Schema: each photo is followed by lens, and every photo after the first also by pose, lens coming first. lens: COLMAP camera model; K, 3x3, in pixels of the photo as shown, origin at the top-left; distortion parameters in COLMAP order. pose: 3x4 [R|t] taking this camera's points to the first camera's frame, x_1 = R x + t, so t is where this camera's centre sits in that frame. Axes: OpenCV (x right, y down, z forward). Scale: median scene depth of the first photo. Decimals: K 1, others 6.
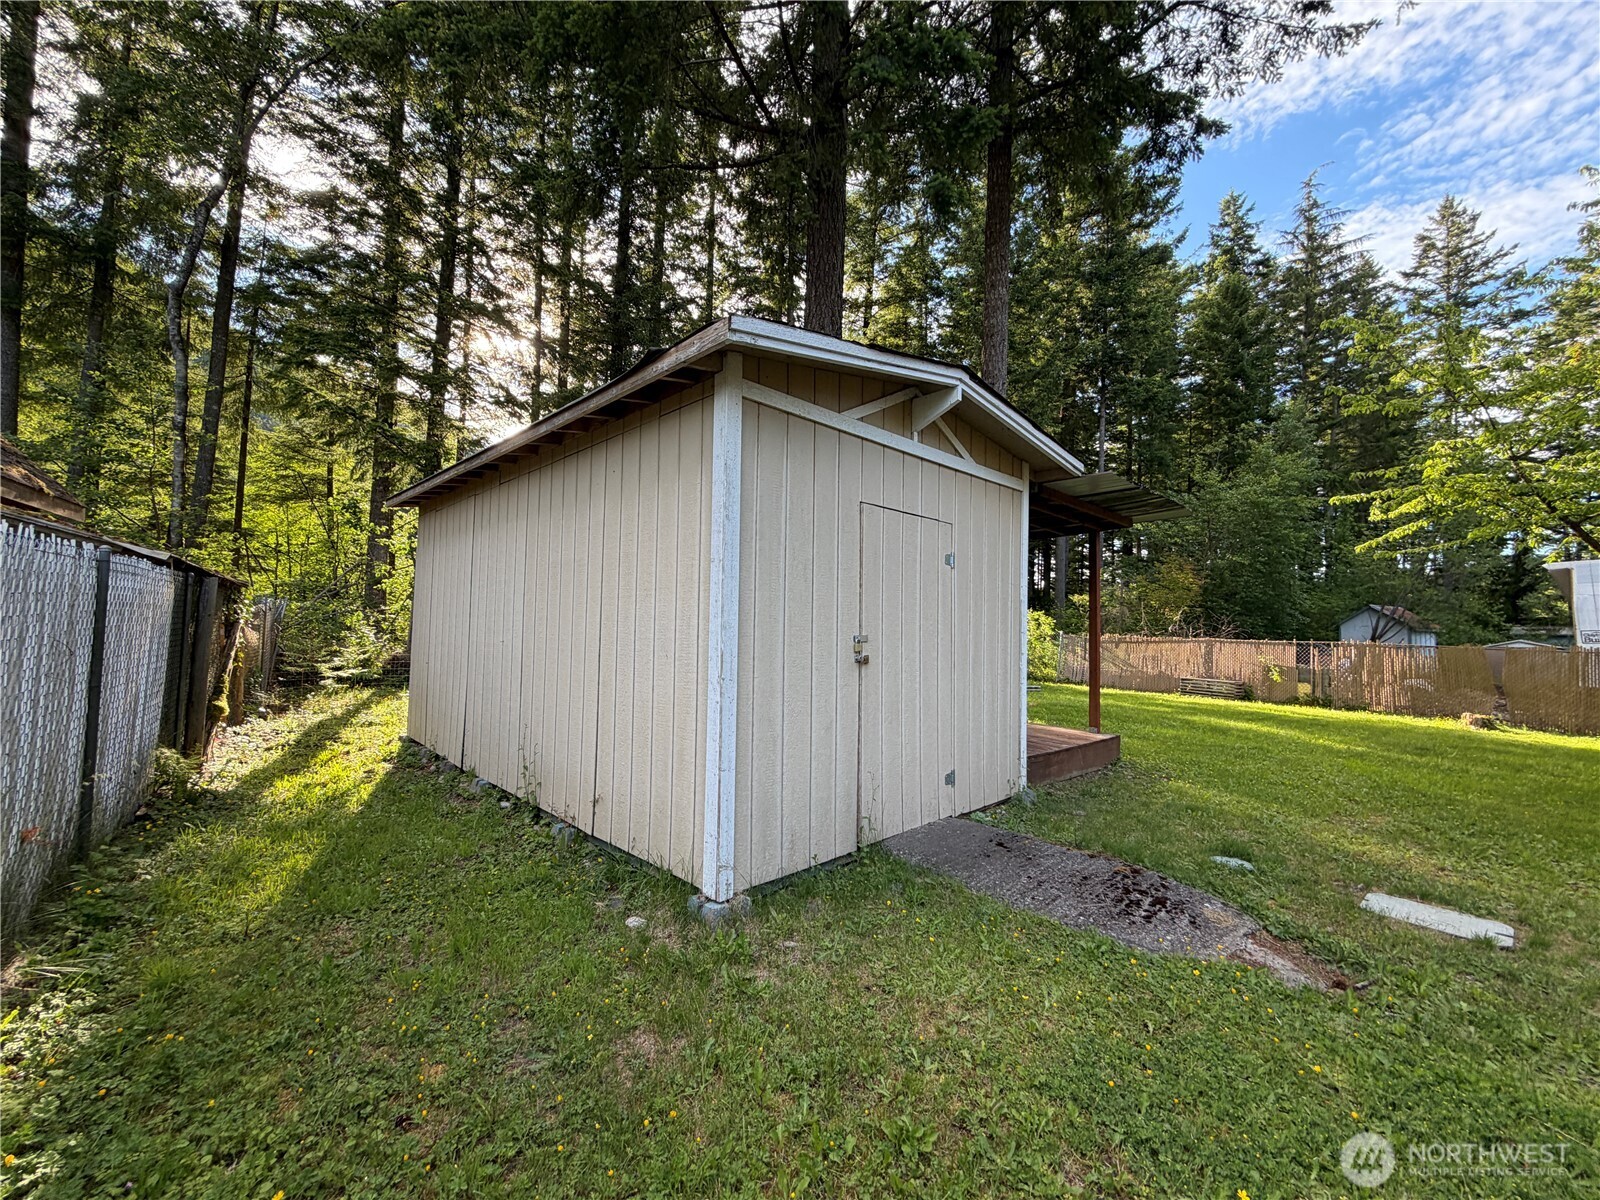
lens RADIAL K [[640.5, 0, 802.6], [0, 640.5, 590.5], [0, 0, 1]] dist [-0.000531, 0.000648]
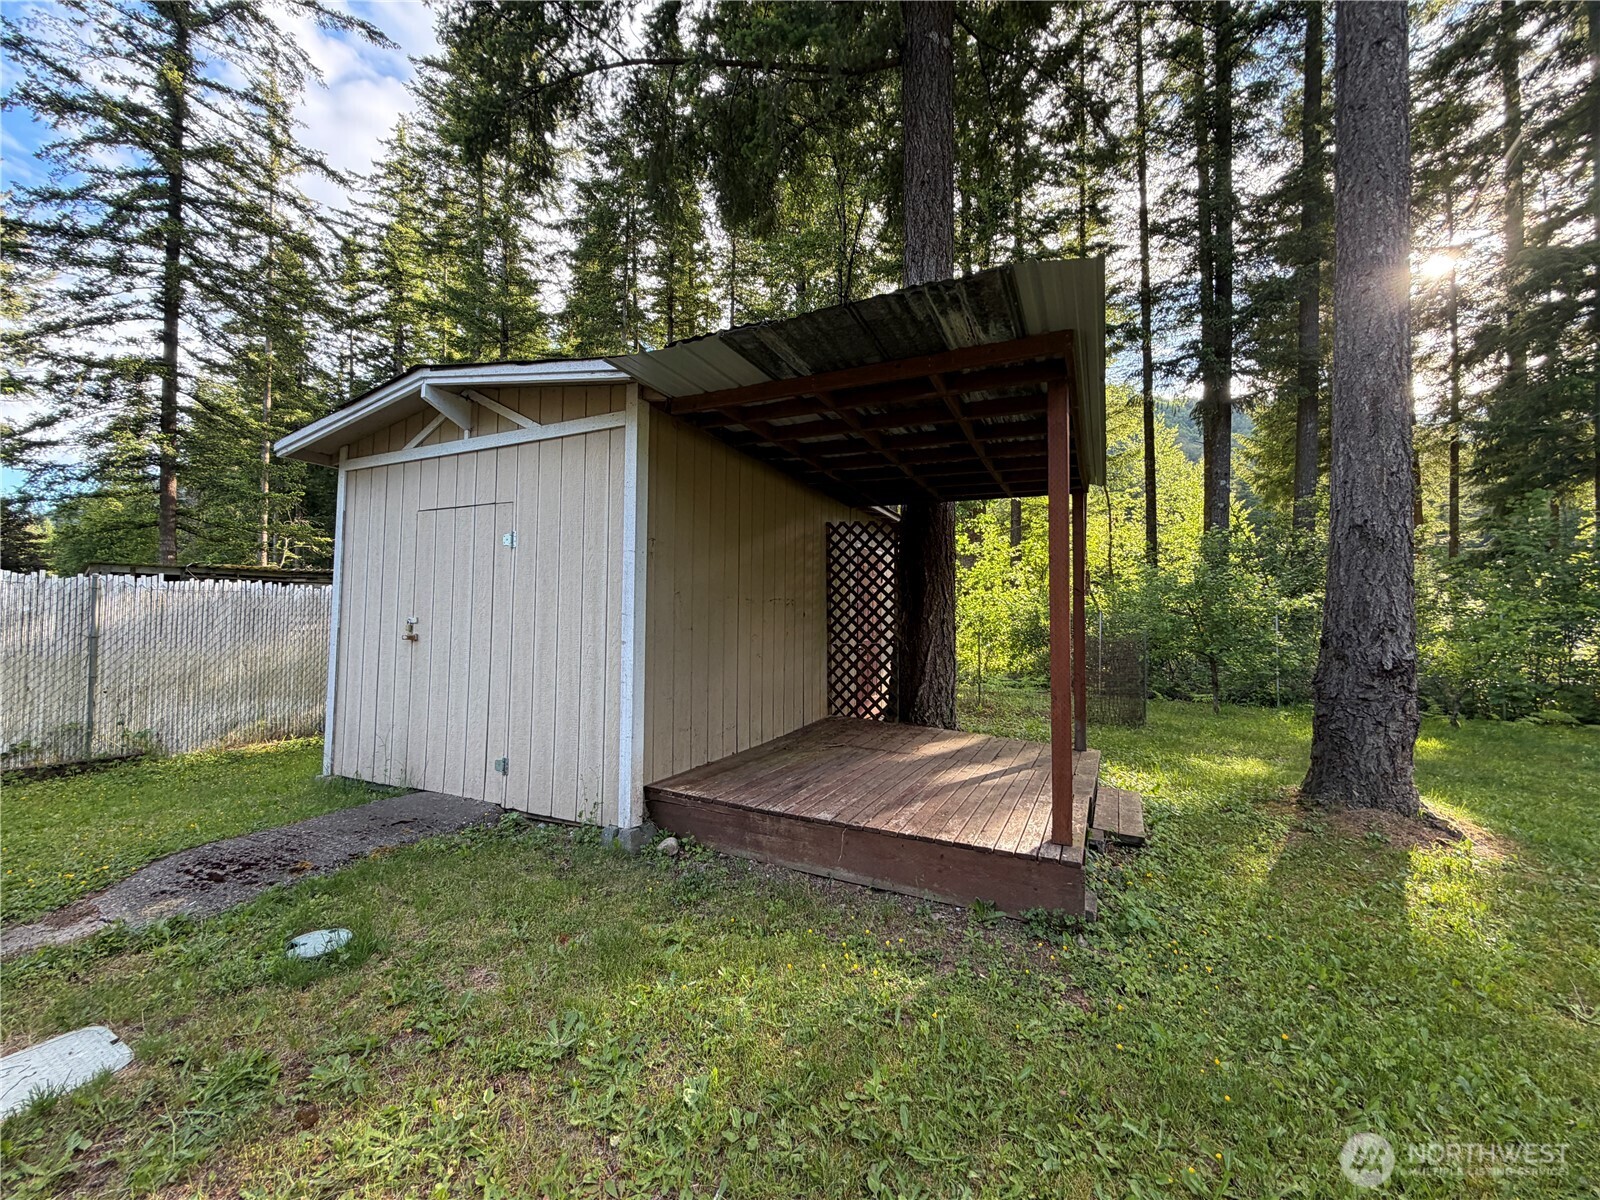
lens RADIAL K [[640.5, 0, 807.5], [0, 640.5, 601.9], [0, 0, 1]] dist [-0.000531, 0.000648]
pose [[0.326584, -0.058304, -0.943368, 1.561857], [0.039793, 0.998059, -0.047909, 0.133871], [0.944330, -0.021893, 0.328270, 1.345914]]
